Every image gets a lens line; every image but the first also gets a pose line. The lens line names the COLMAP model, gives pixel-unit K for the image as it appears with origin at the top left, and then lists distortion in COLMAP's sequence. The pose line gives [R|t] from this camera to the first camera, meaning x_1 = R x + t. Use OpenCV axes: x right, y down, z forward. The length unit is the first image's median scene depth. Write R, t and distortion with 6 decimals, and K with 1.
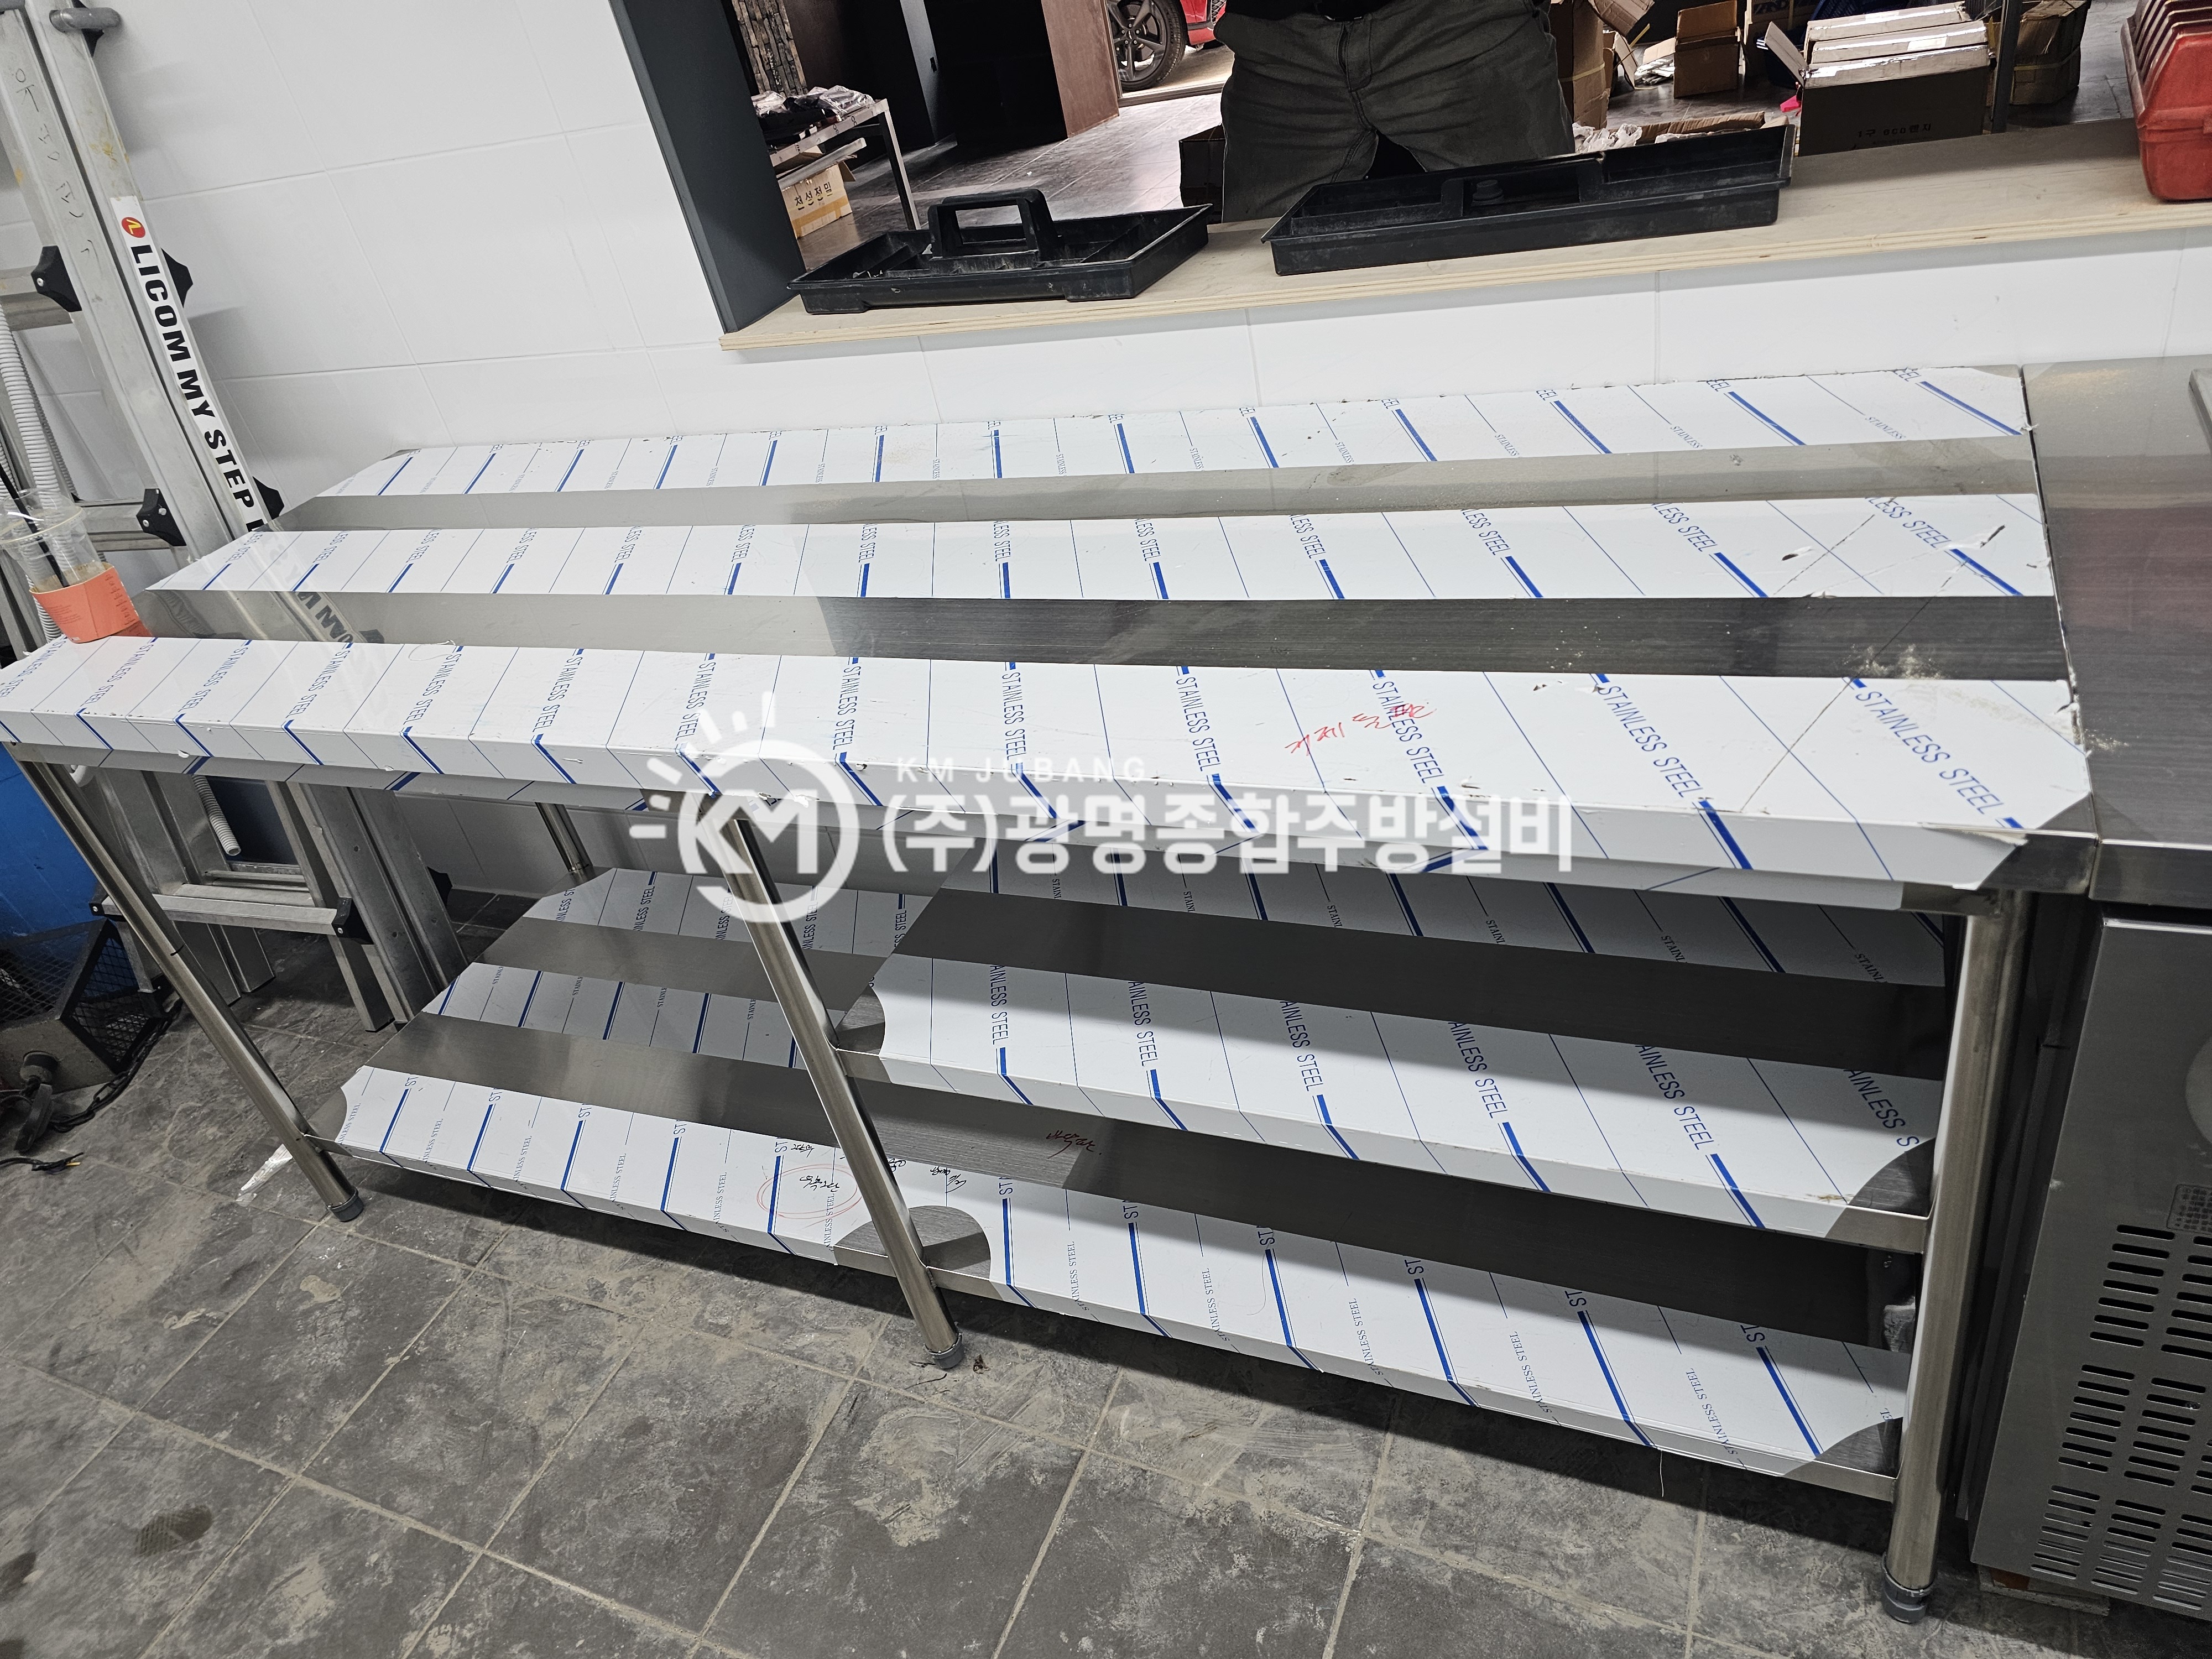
lens RADIAL K [[1484.9, 0, 1133.7], [0, 1484.9, 800.4], [0, 0, 1]] dist [0.053414, -0.050307]
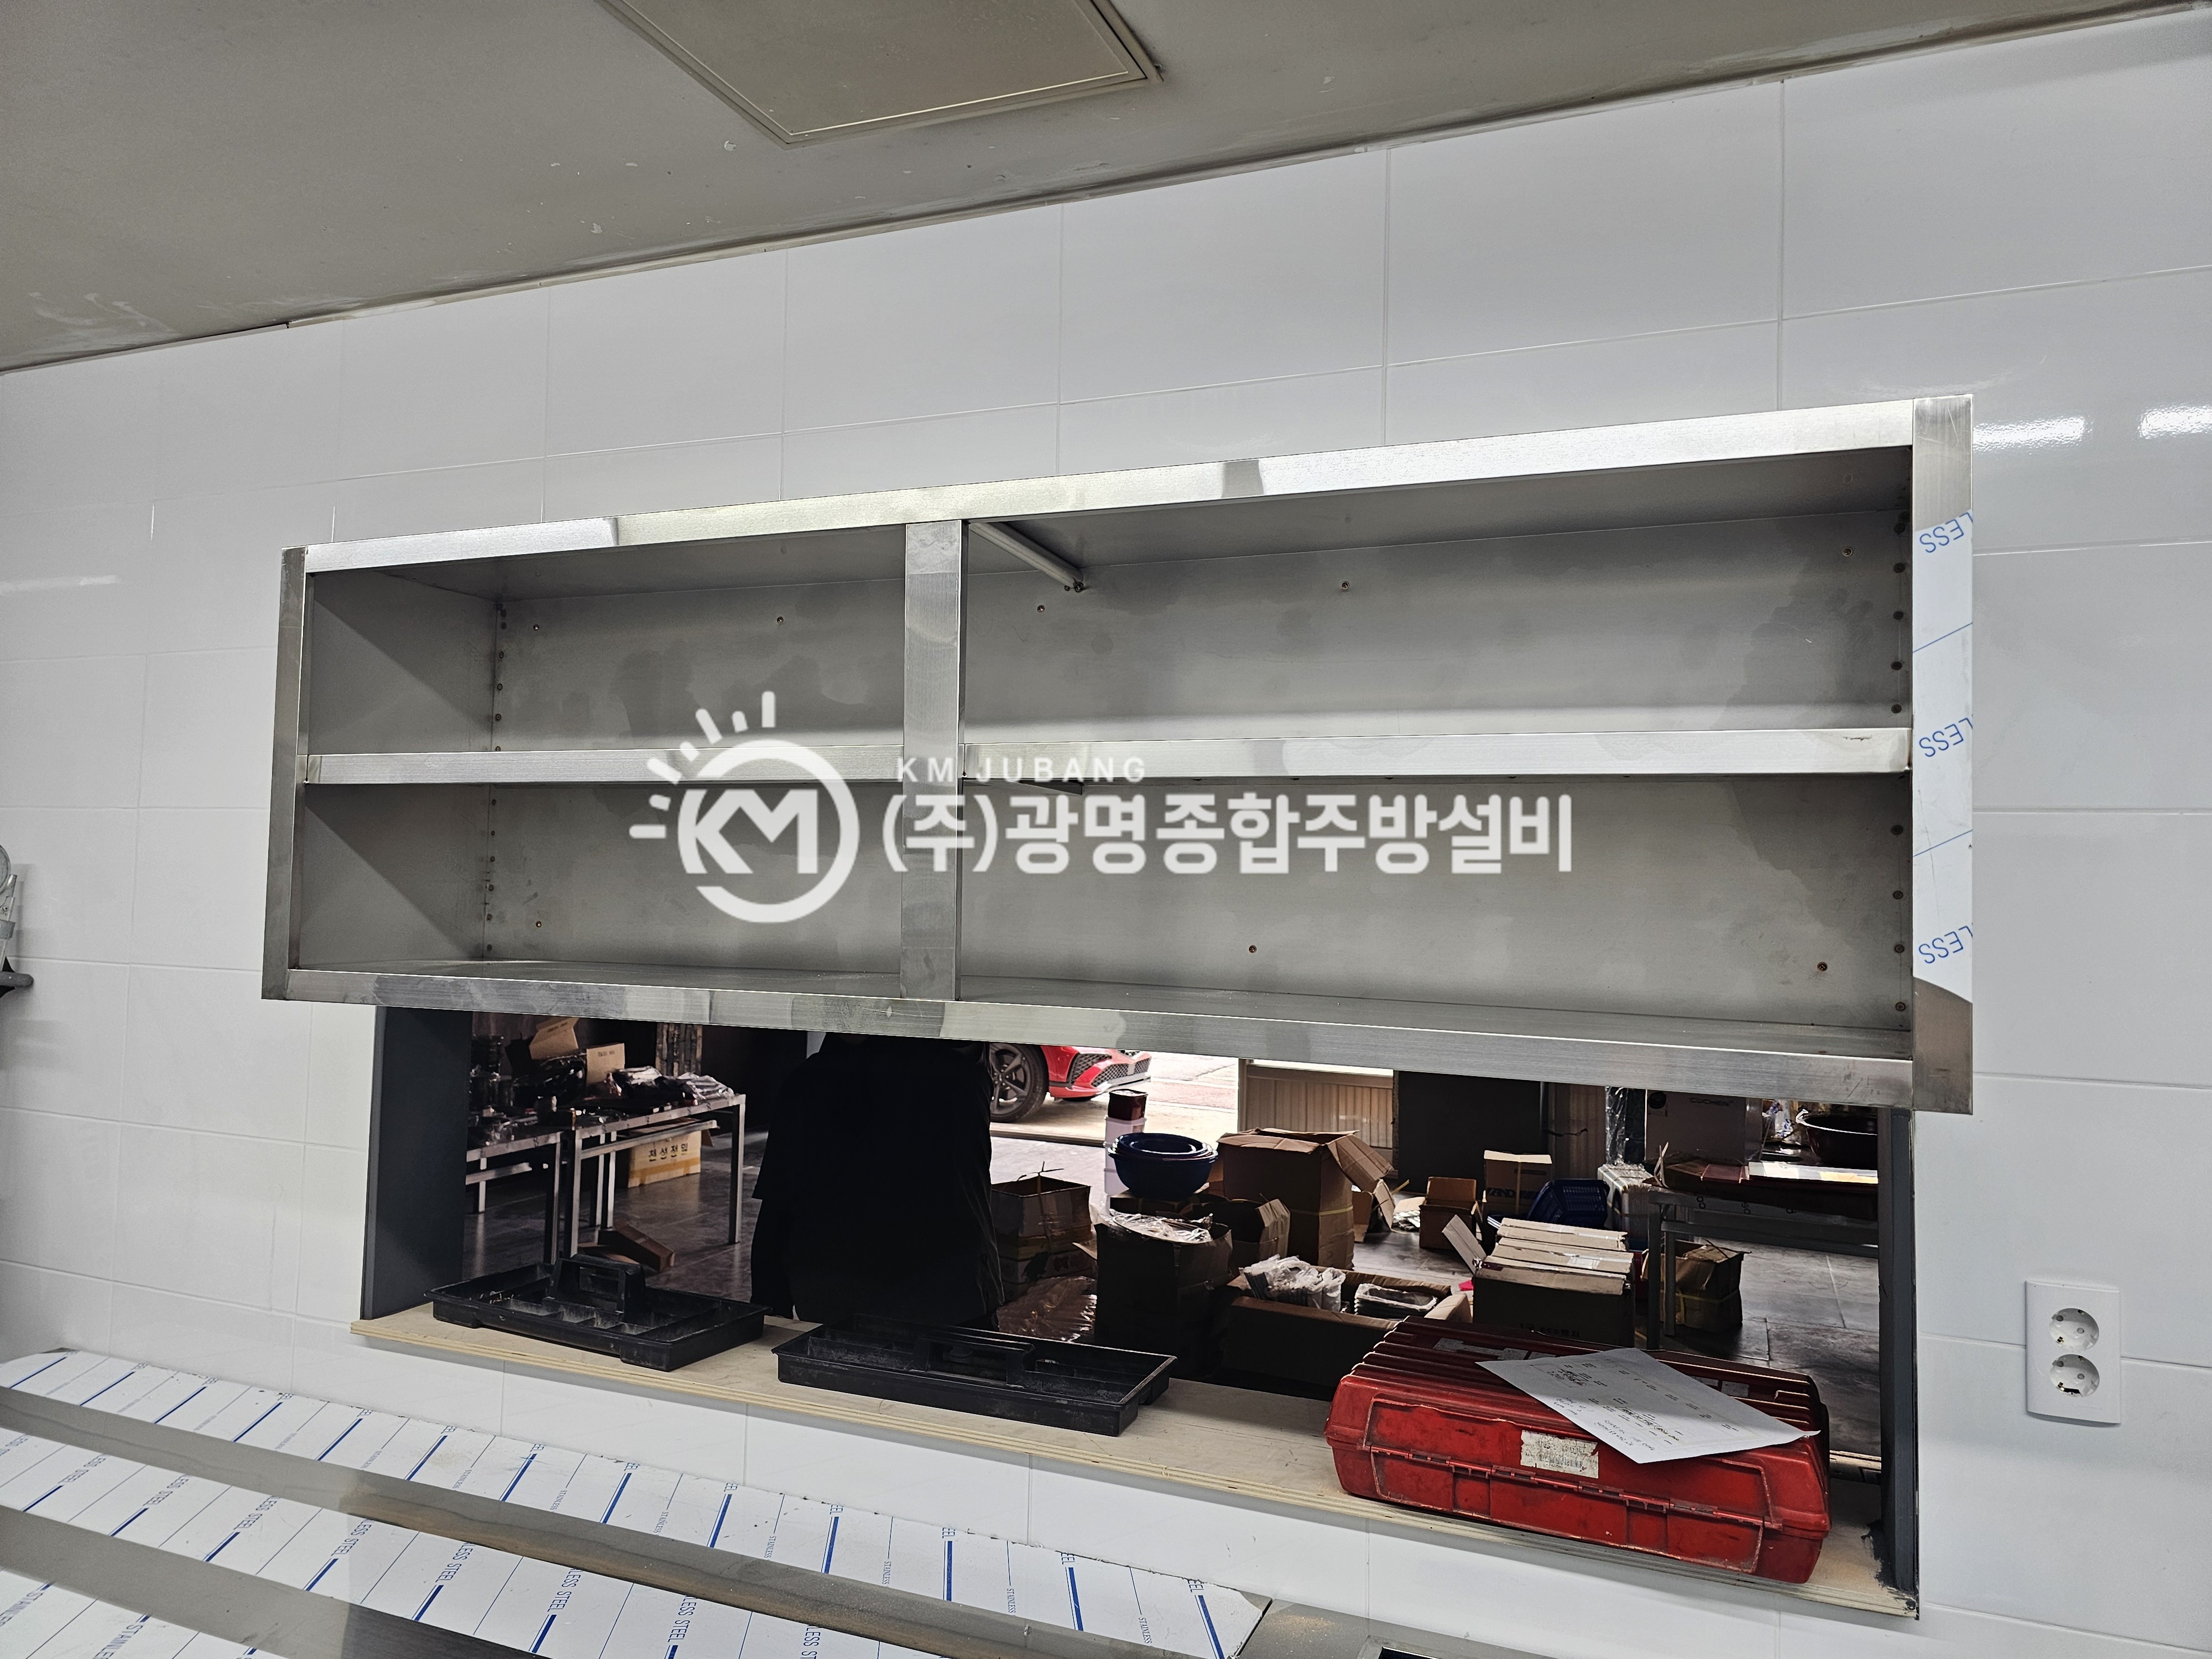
lens RADIAL K [[1484.9, 0, 1086.8], [0, 1484.9, 833.9], [0, 0, 1]] dist [0.053414, -0.050307]
pose [[0.976026, 0.217315, -0.012126, 0.238191], [-0.183325, 0.790780, -0.584003, -0.025446], [-0.117323, 0.572225, 0.811661, -0.281012]]
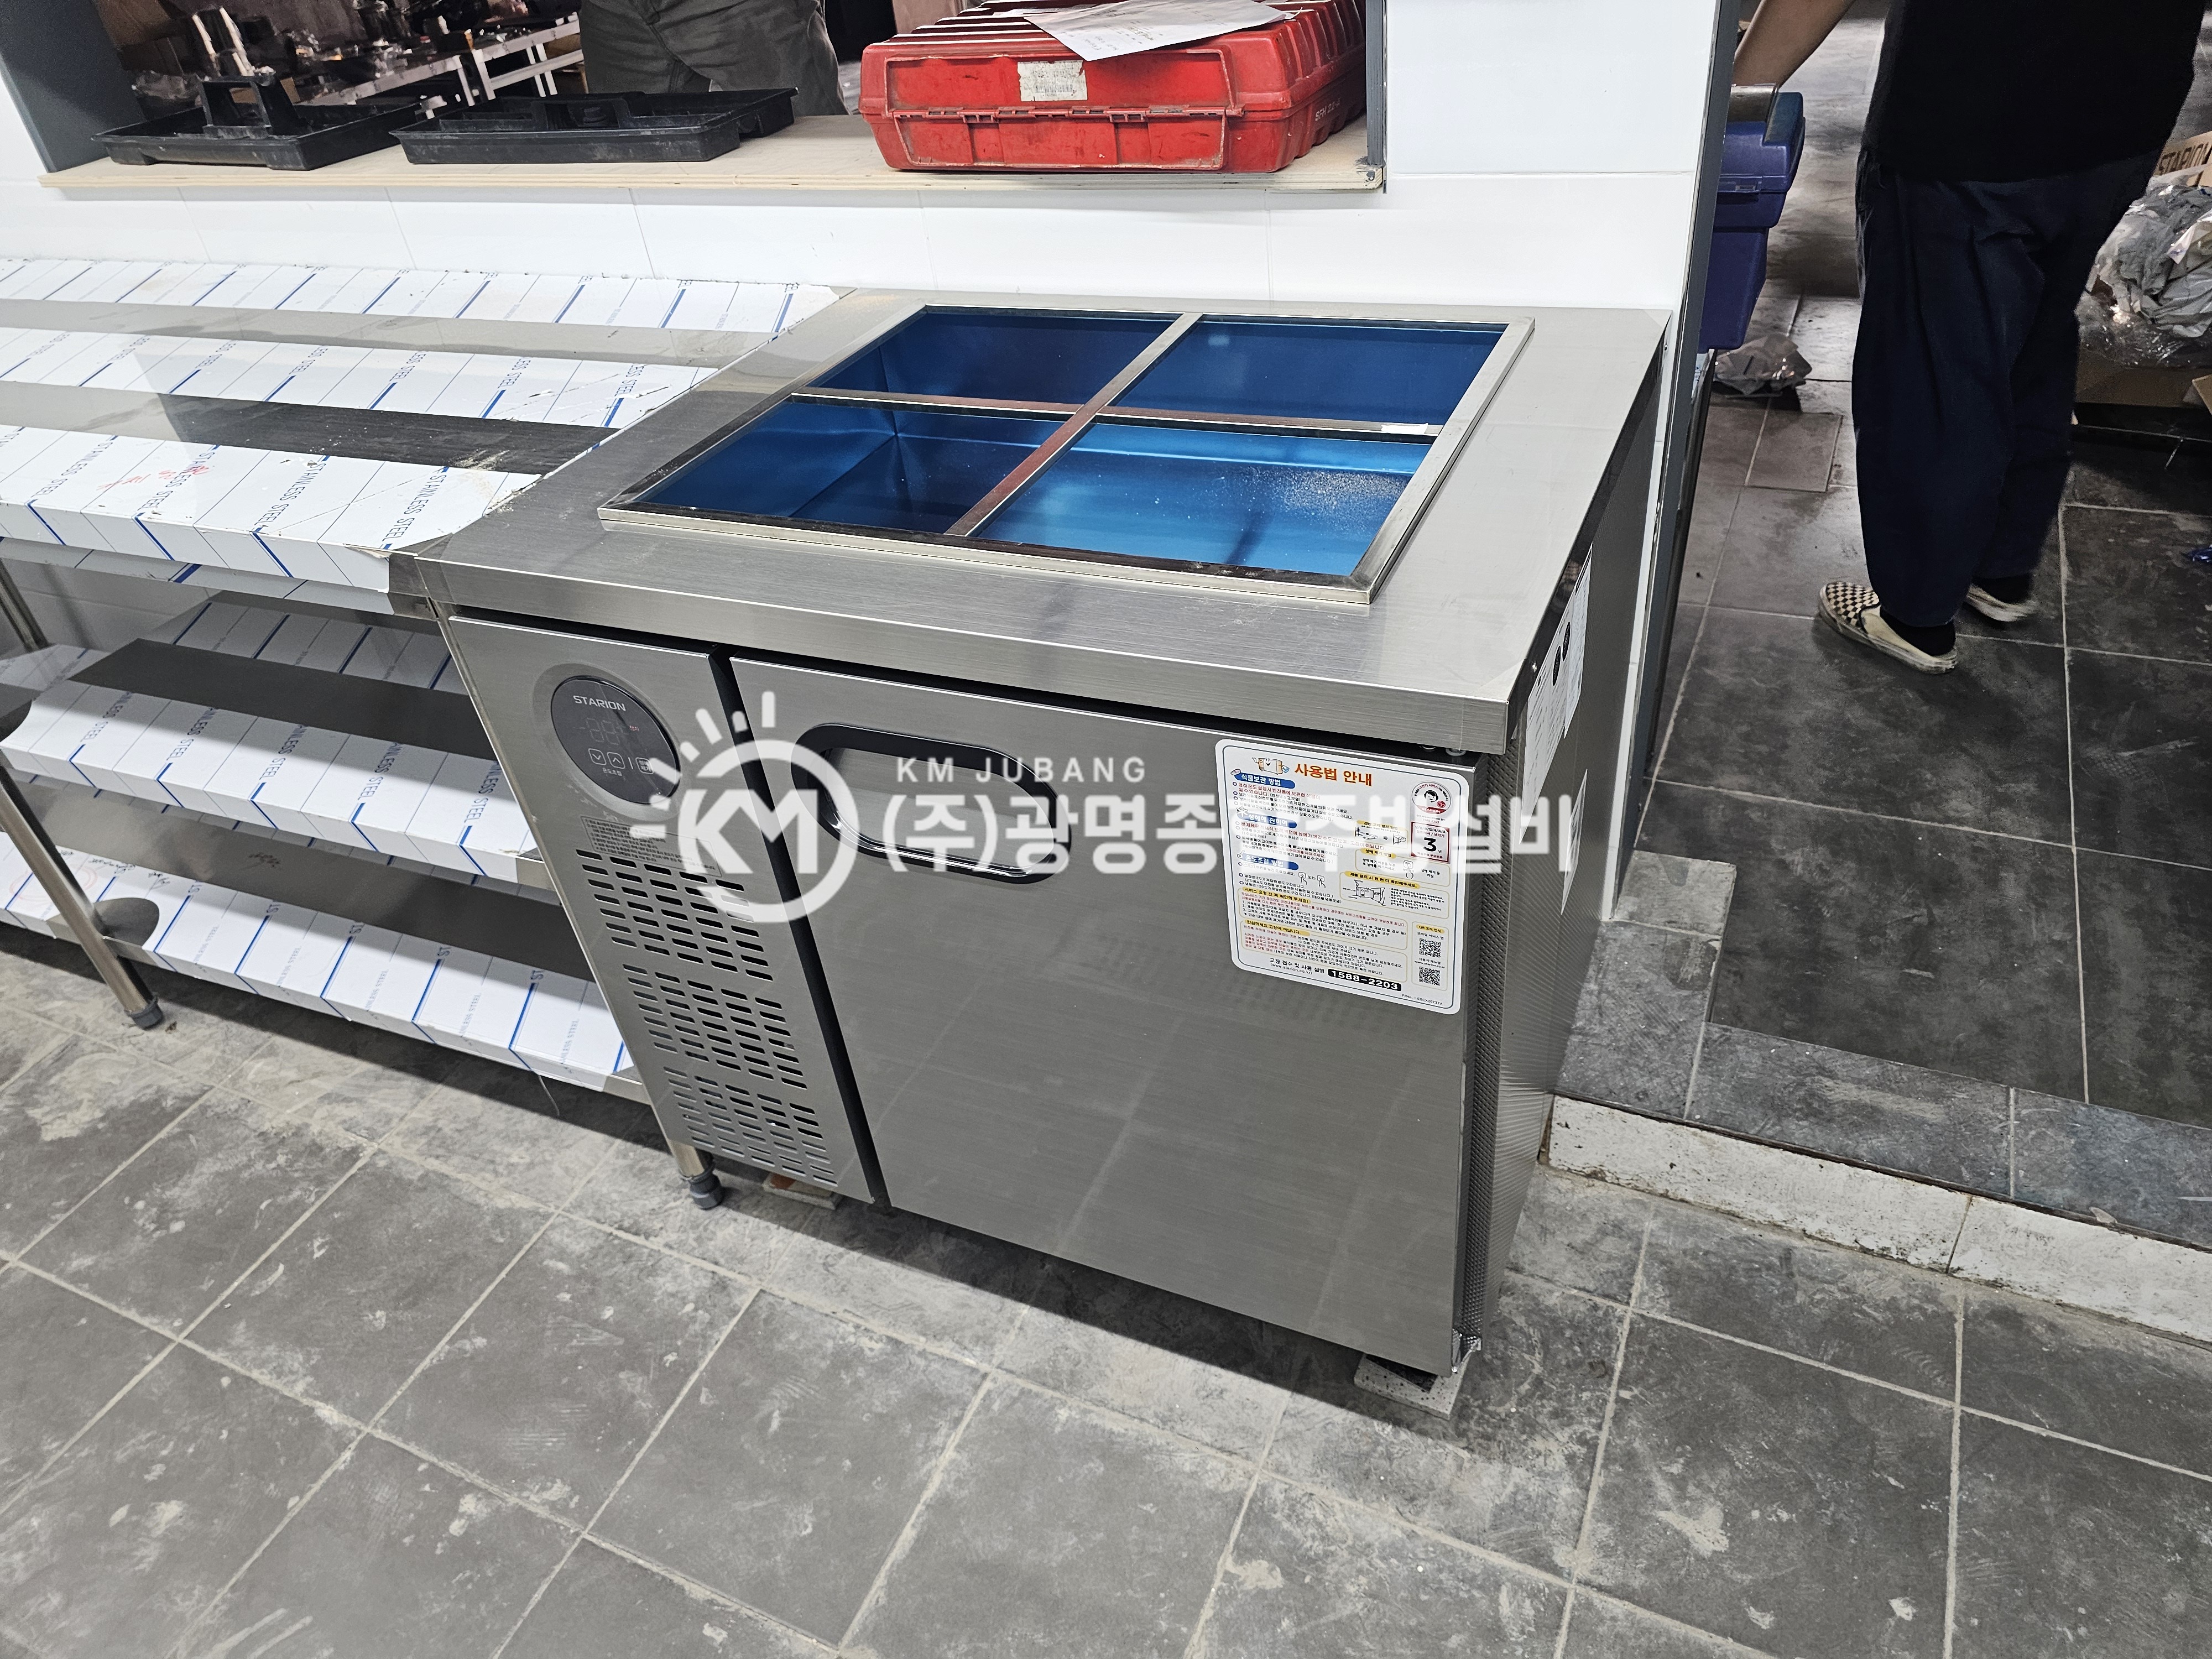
lens RADIAL K [[1484.9, 0, 1112.8], [0, 1484.9, 814.4], [0, 0, 1]] dist [0.053414, -0.050307]
pose [[0.995558, 0.088091, 0.033240, 0.618415], [-0.089556, 0.994943, 0.045486, 0.071935], [-0.029065, -0.048261, 0.998412, -0.268318]]
